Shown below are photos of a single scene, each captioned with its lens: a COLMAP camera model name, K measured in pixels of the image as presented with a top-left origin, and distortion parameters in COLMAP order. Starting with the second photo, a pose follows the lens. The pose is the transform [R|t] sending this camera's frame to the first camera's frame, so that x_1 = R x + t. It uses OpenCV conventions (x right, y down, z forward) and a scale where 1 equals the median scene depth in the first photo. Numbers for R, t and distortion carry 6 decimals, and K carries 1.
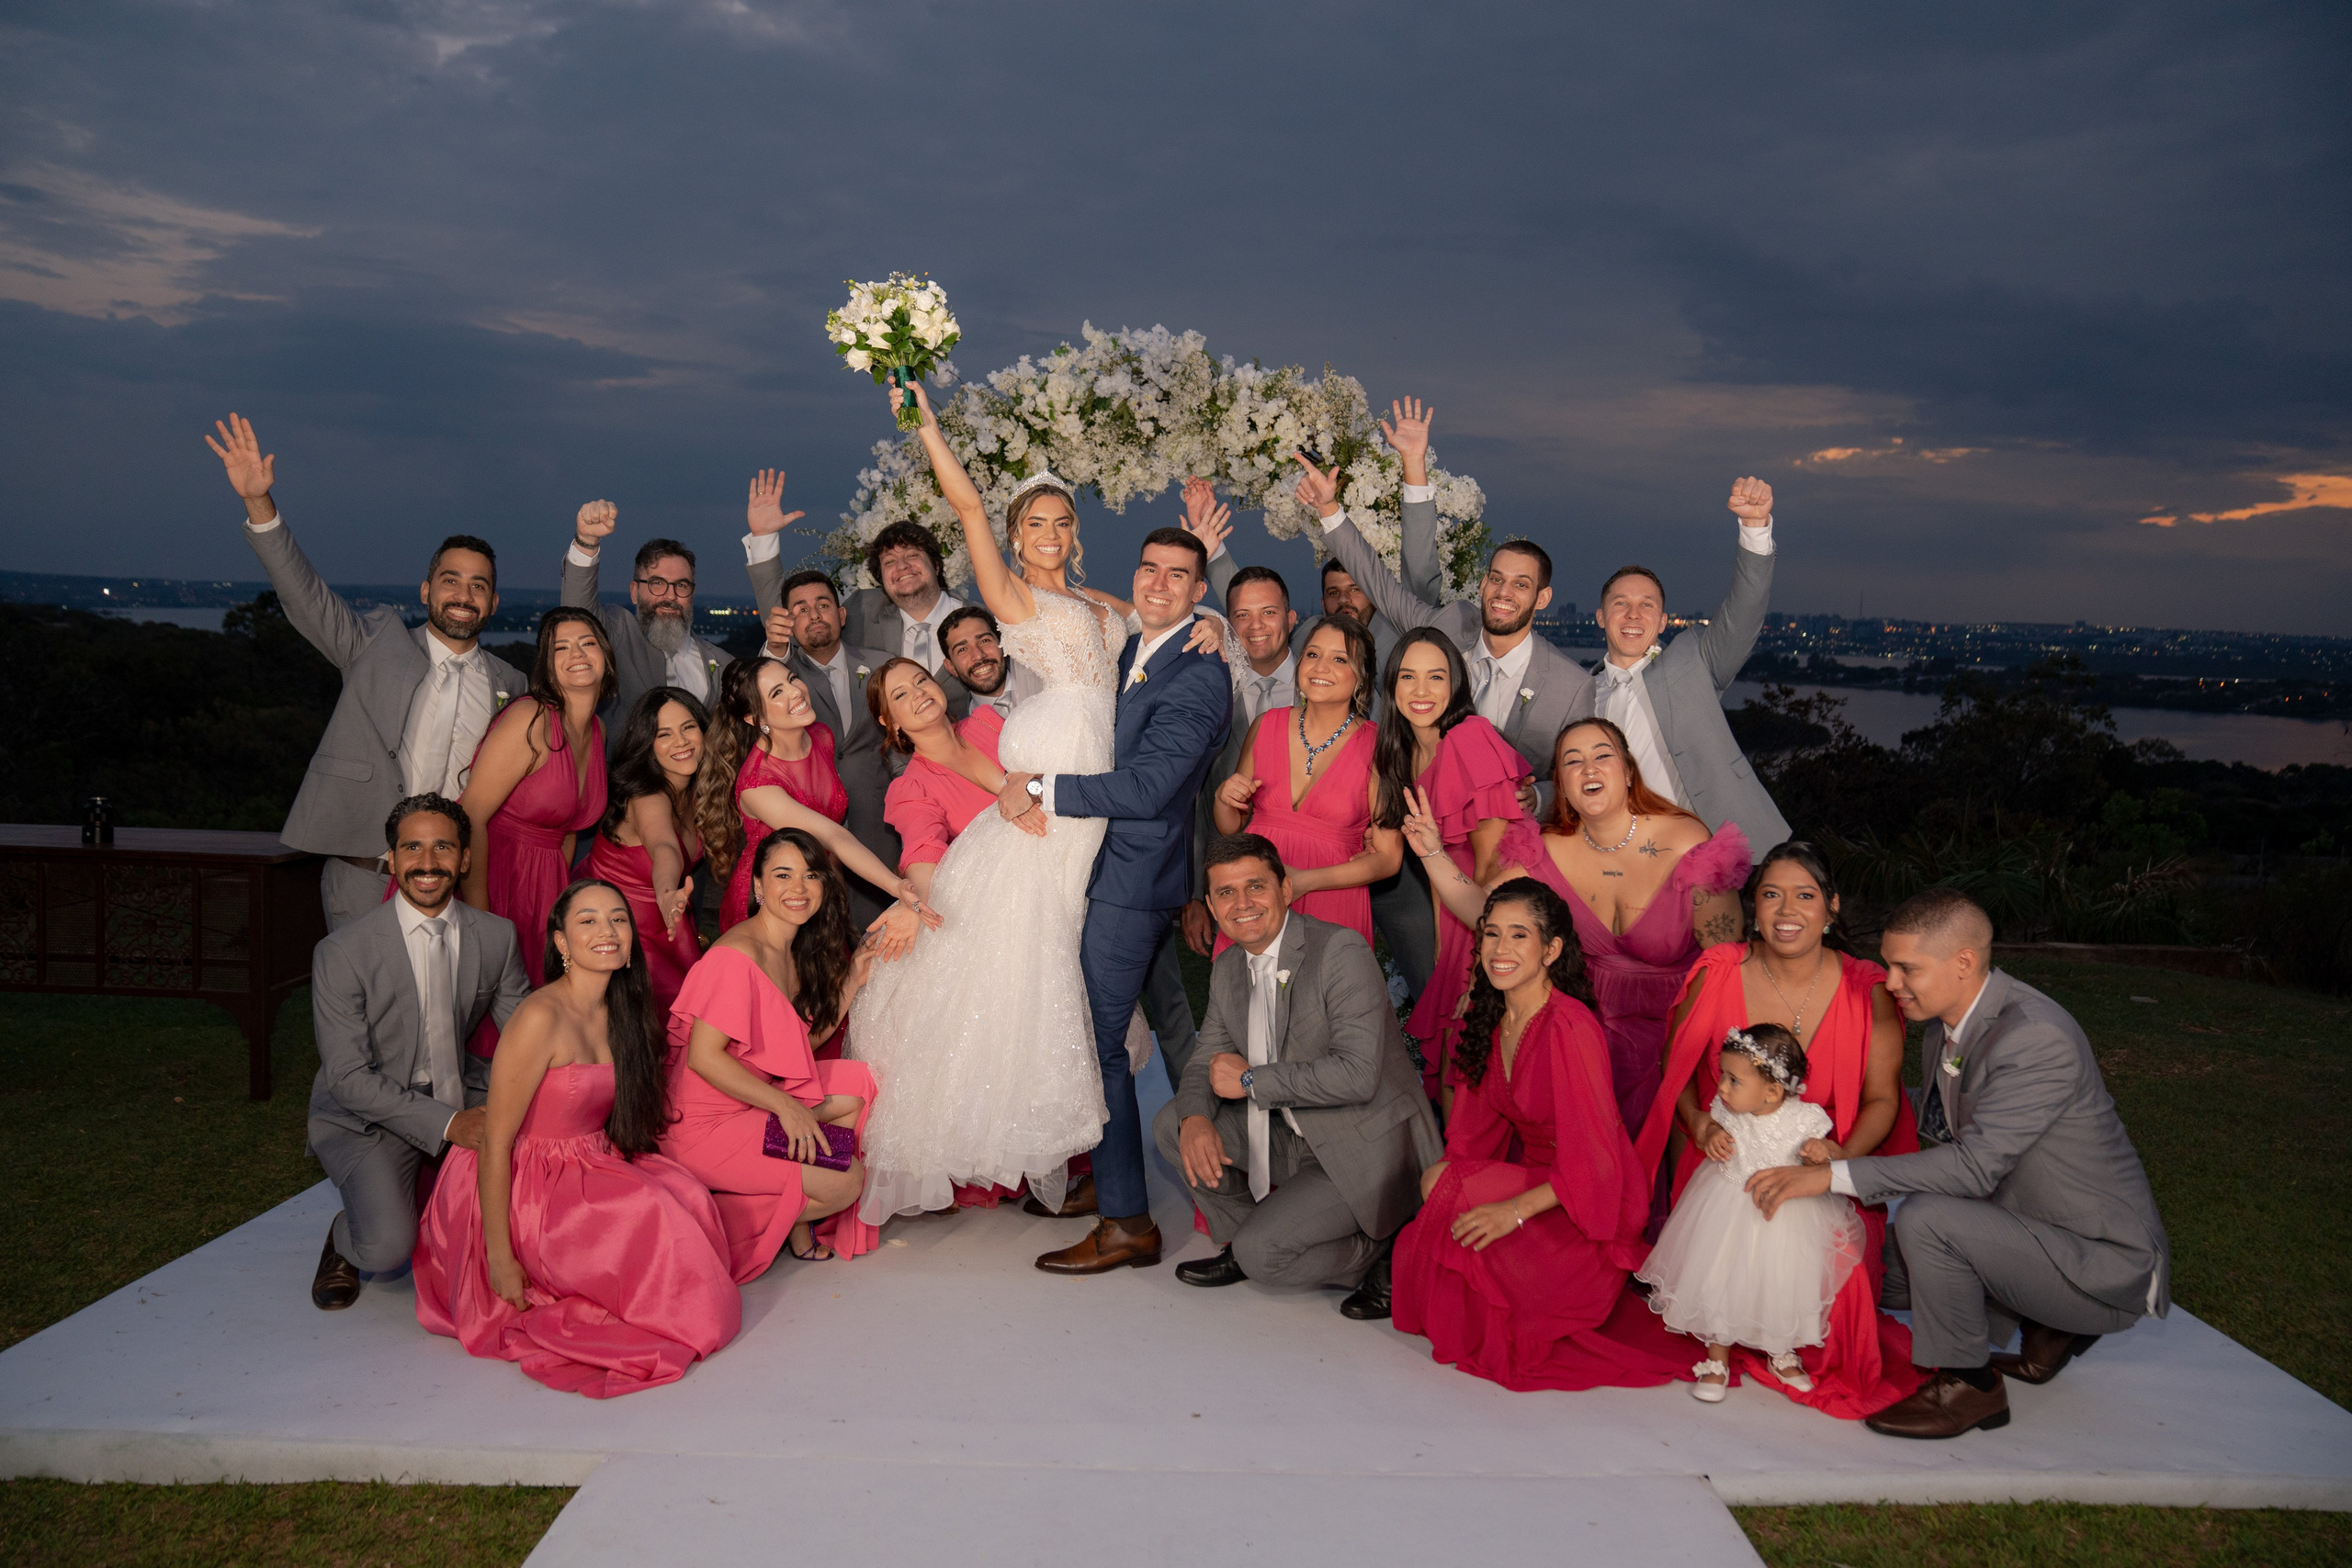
lens RADIAL K [[1635.4, 0, 1176.0], [0, 1635.4, 784.0], [0, 0, 1]] dist [-0.135991, 0.108311]
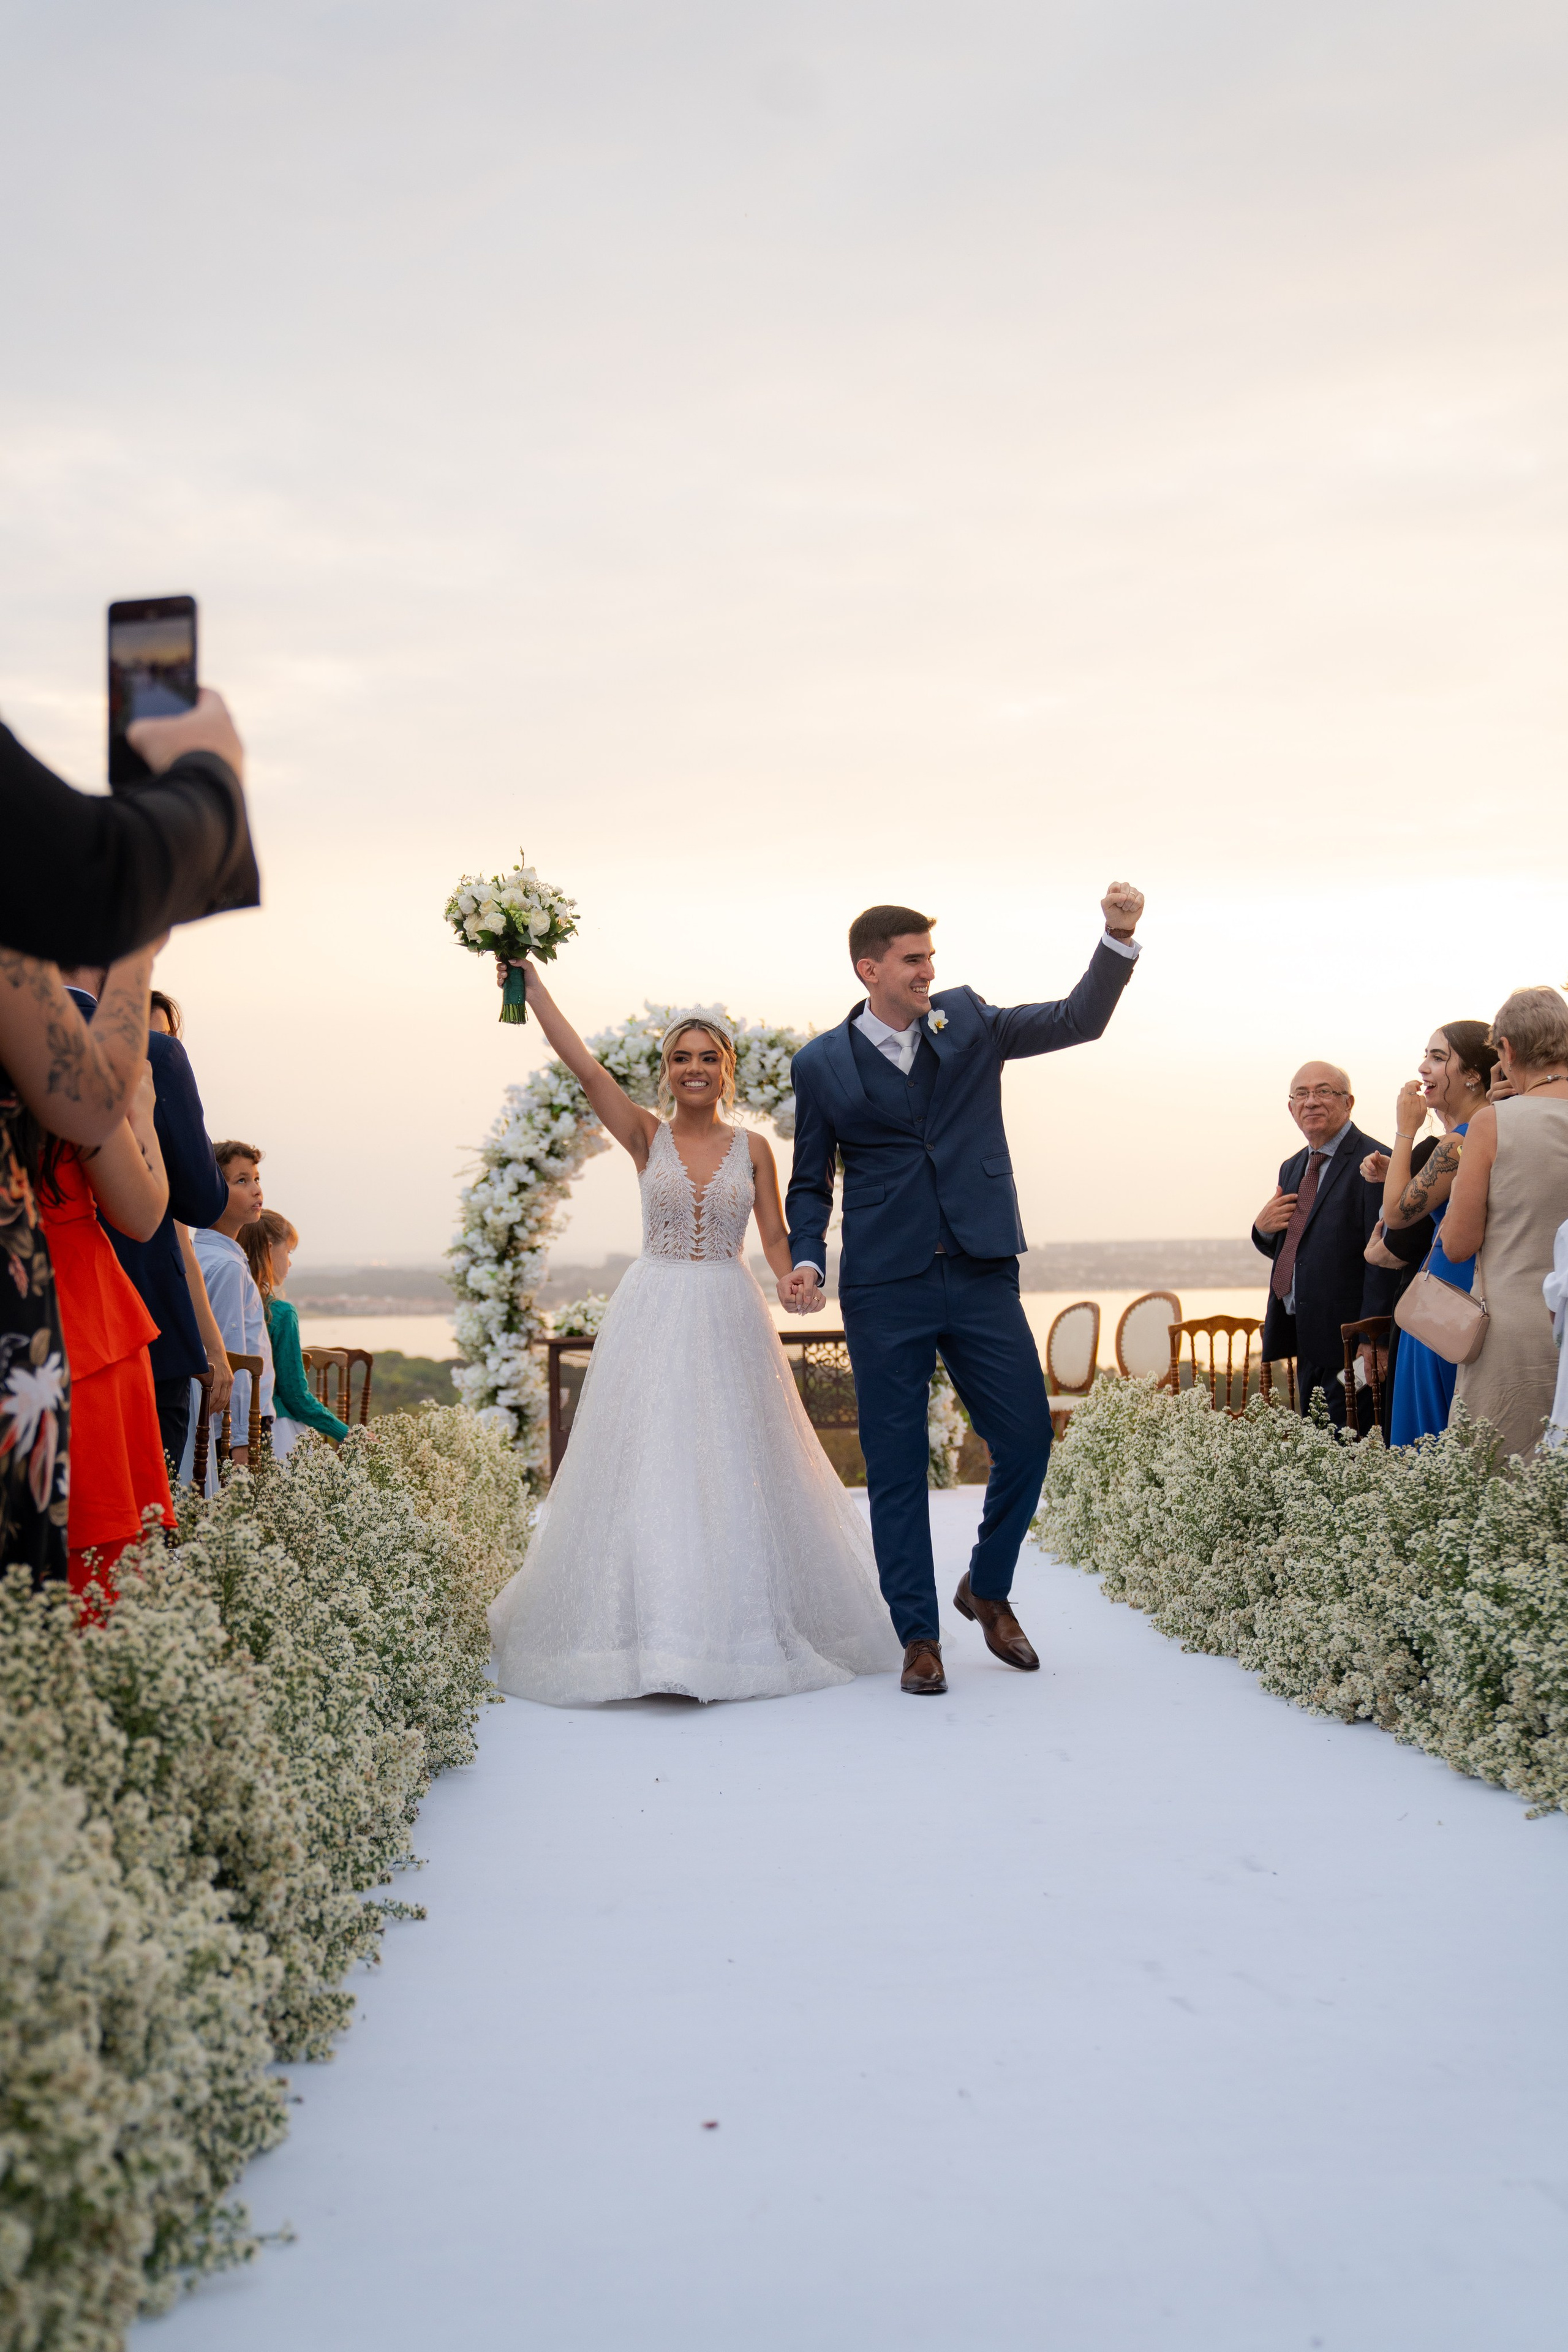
lens RADIAL K [[2910.6, 0, 784.0], [0, 2910.6, 1176.0], [0, 0, 1]] dist [-0.003099, -0.000787]
pose [[0.996927, -0.043159, 0.065374, -0.113989], [0.051512, 0.989908, -0.132018, 0.238905], [-0.059016, 0.134980, 0.989089, -1.663928]]
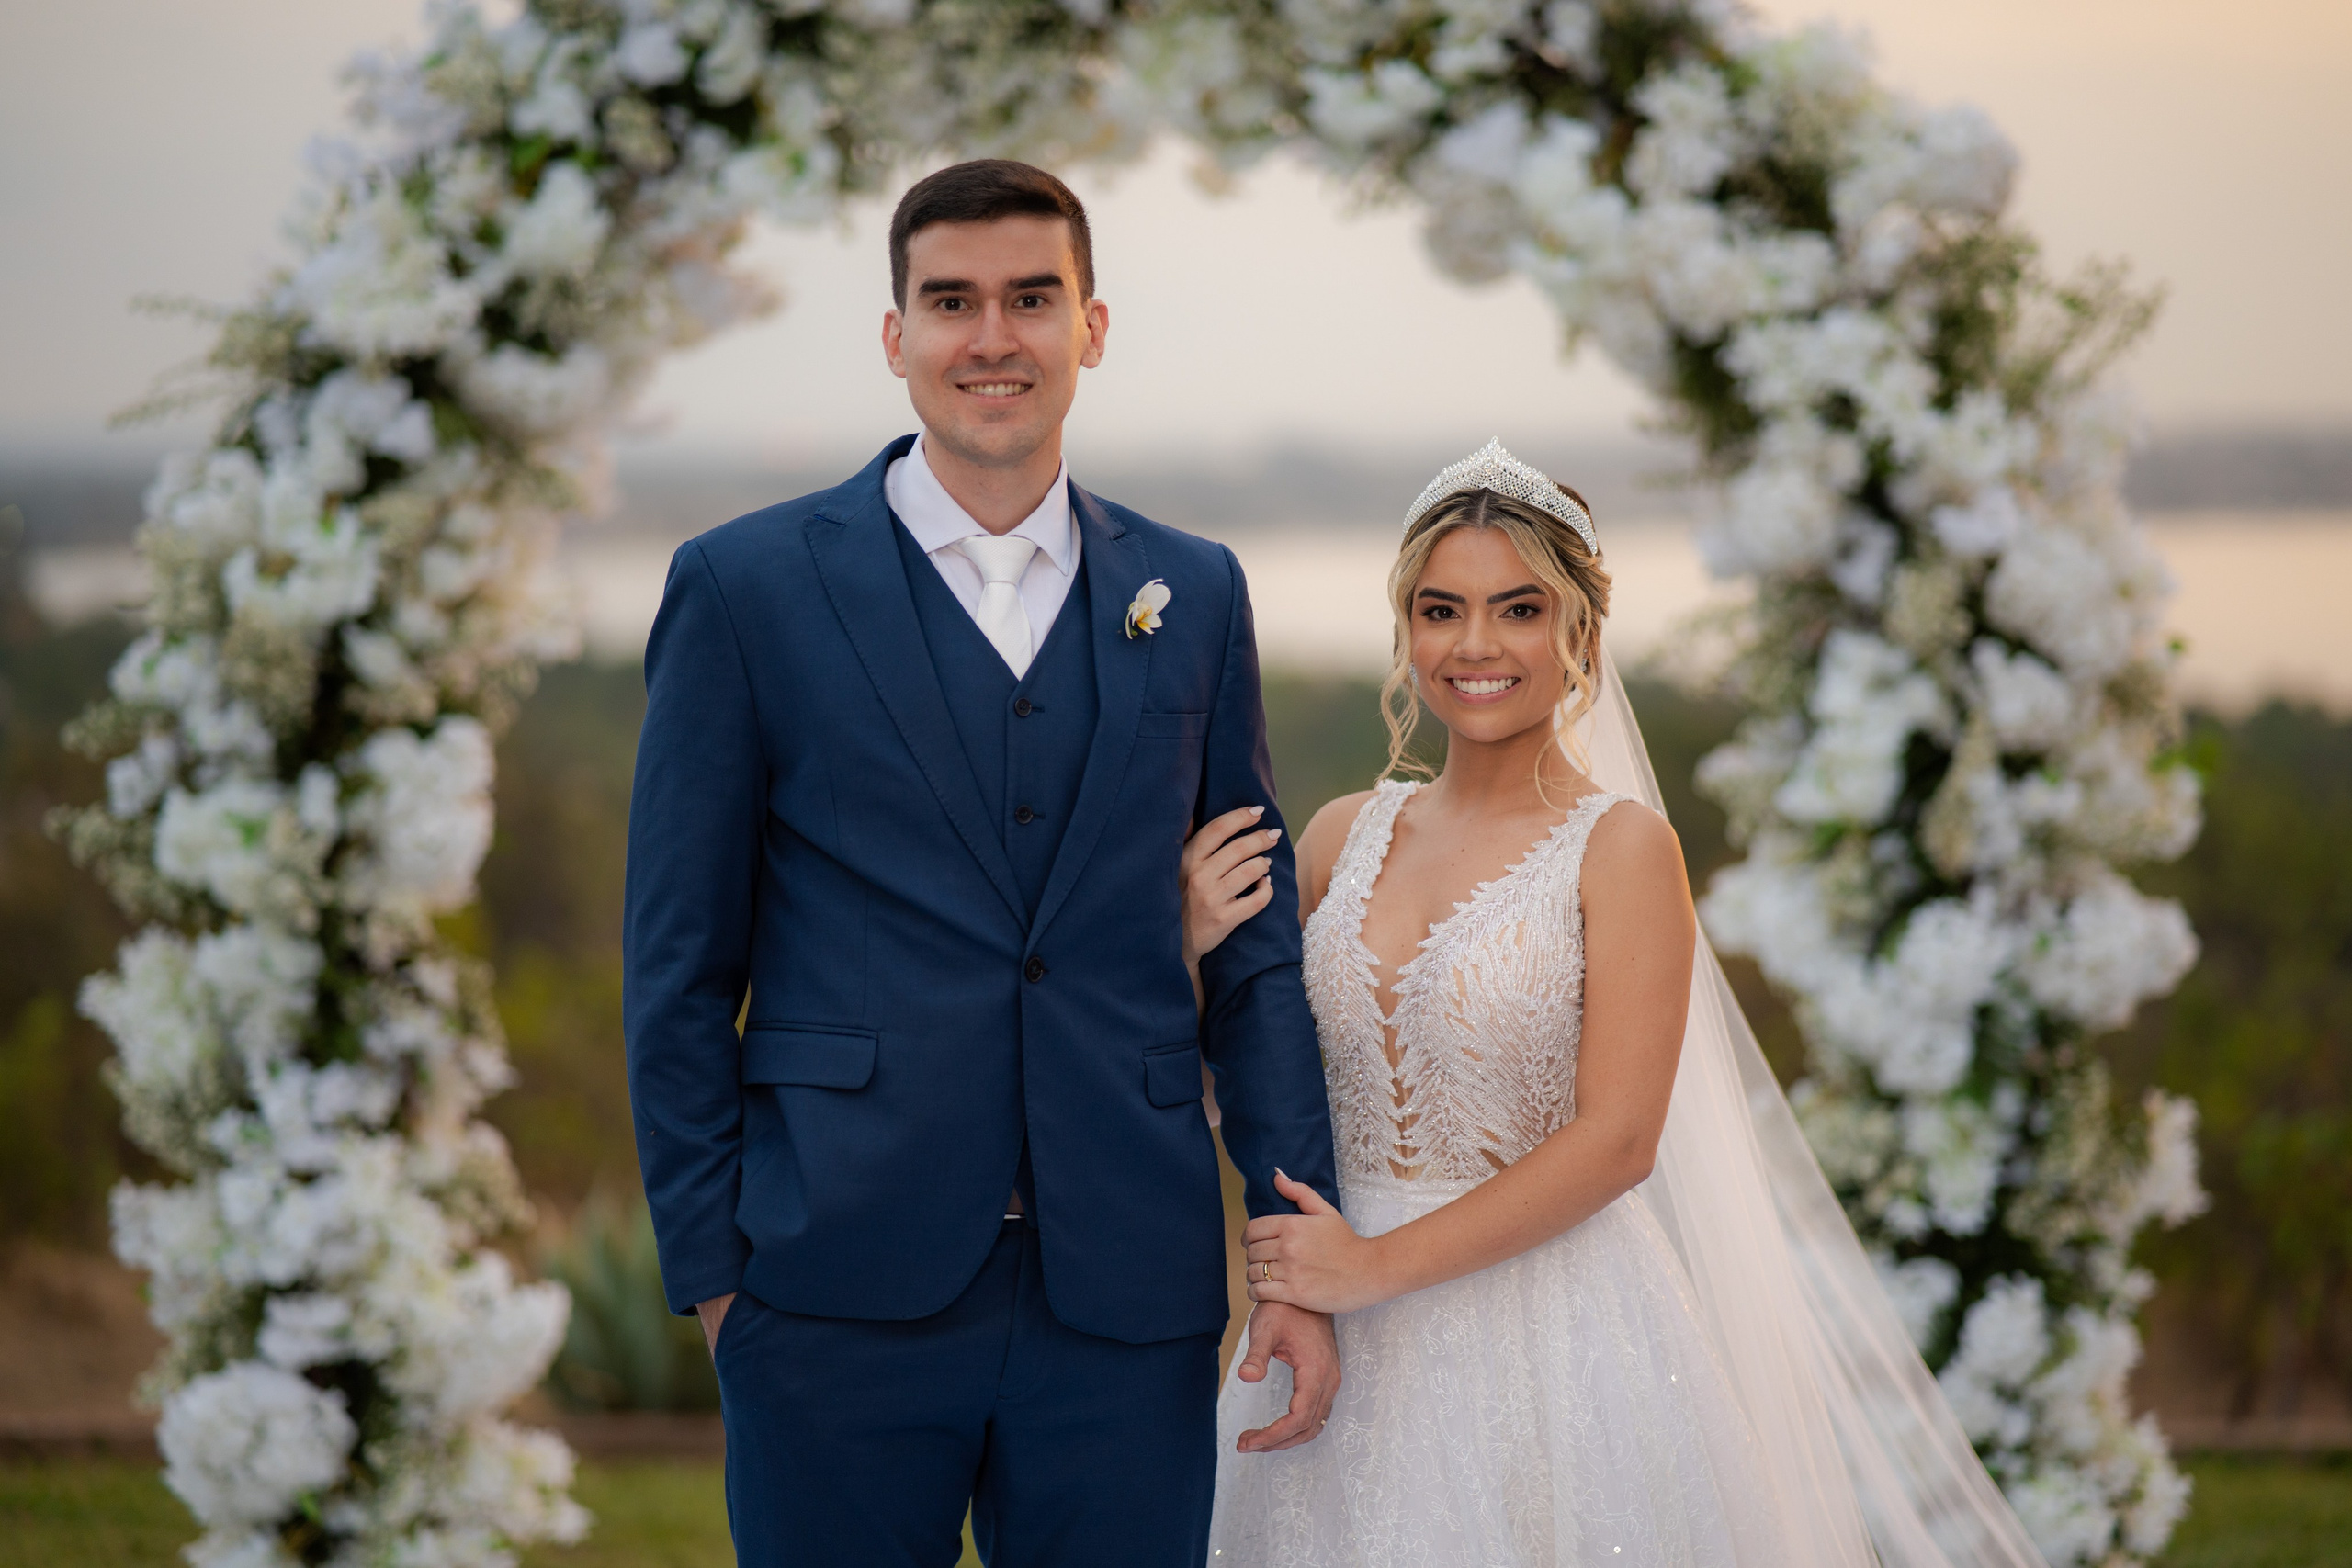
lens RADIAL K [[5716.7, 0, 1176.0], [0, 5716.7, 784.0], [0, 0, 1]] dist [0.091792, 0.134903]
pose [[0.999497, -0.028230, -0.014440, 0.016181], [0.027492, 0.998422, -0.048958, 0.021871], [0.015799, 0.048536, 0.998696, -0.285178]]
